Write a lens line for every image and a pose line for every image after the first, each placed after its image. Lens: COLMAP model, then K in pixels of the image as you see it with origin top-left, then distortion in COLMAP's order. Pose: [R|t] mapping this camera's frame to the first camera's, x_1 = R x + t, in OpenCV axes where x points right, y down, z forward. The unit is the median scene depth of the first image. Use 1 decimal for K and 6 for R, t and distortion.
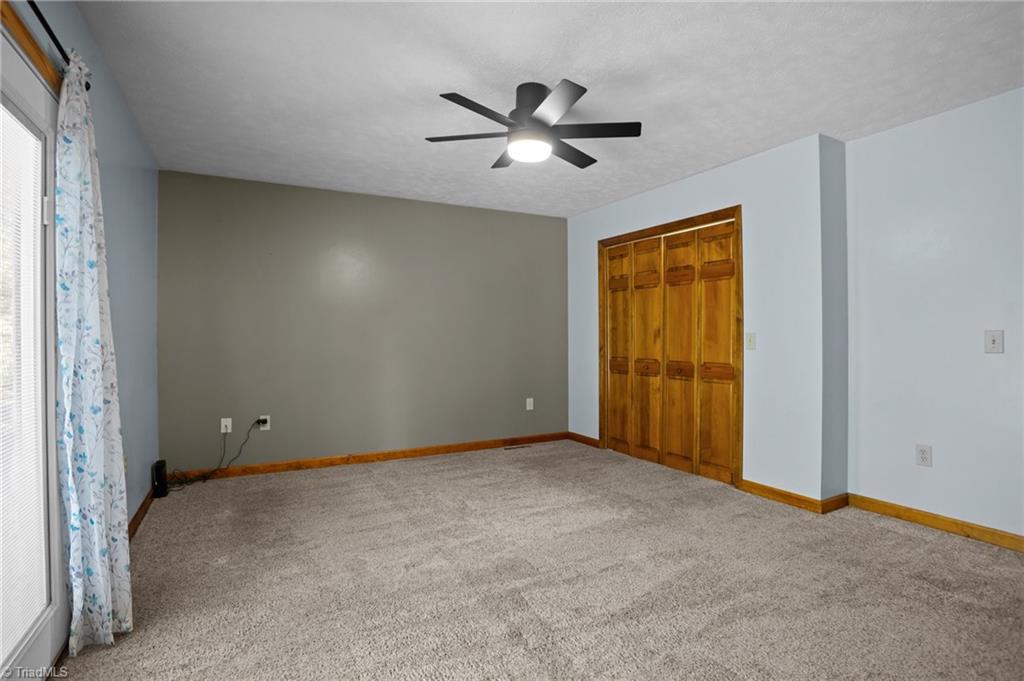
lens RADIAL K [[502.4, 0, 508.9], [0, 502.4, 338.0], [0, 0, 1]] dist [-0.074131, 0.027543]
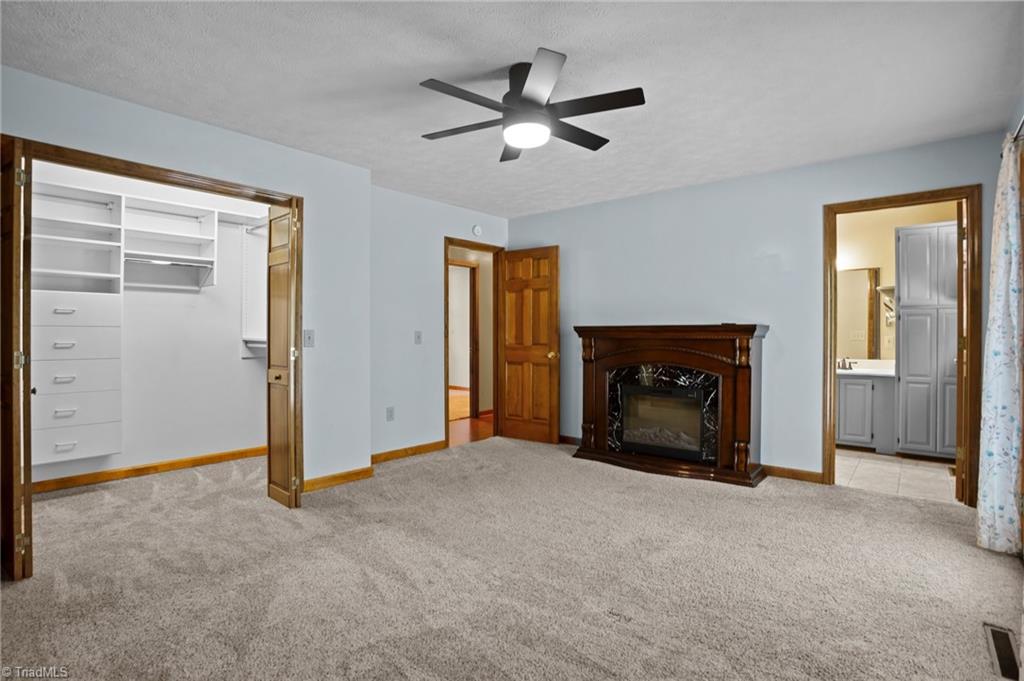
lens RADIAL K [[502.4, 0, 508.9], [0, 502.4, 338.0], [0, 0, 1]] dist [-0.074131, 0.027543]
pose [[-0.354046, -0.000149, 0.935228, -0.599492], [0.001243, 0.999999, 0.000630, 0.005691], [-0.935227, 0.001386, -0.354045, 0.998957]]
